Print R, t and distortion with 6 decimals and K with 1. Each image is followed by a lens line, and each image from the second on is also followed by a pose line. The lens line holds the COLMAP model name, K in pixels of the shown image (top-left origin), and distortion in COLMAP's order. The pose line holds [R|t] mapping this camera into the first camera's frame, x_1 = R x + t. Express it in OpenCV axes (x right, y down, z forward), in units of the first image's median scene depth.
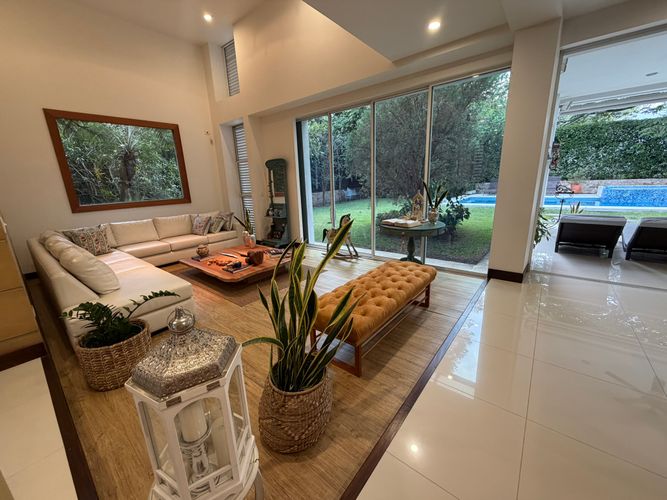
lens RADIAL K [[266.4, 0, 332.6], [0, 266.4, 249.5], [0, 0, 1]] dist [-0.001262, 0.000123]
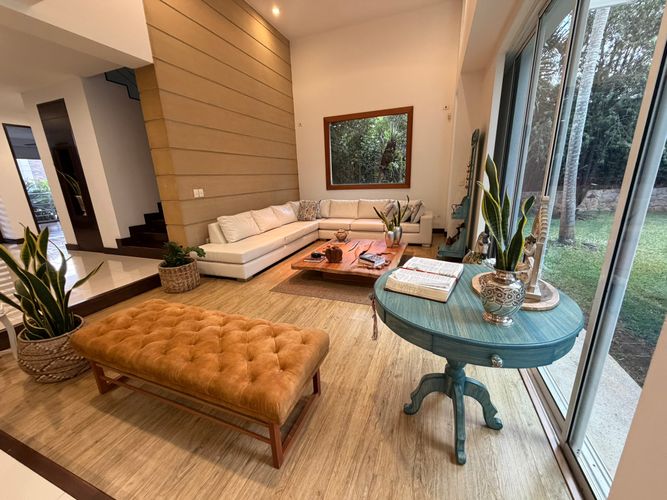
lens RADIAL K [[266.4, 0, 332.0], [0, 266.4, 251.8], [0, 0, 1]] dist [-0.001262, 0.000123]
pose [[0.310460, 0.278868, -0.908761, 0.187230], [-0.213123, 0.952083, 0.219353, -0.062299], [0.926387, 0.125578, 0.355017, 0.244322]]
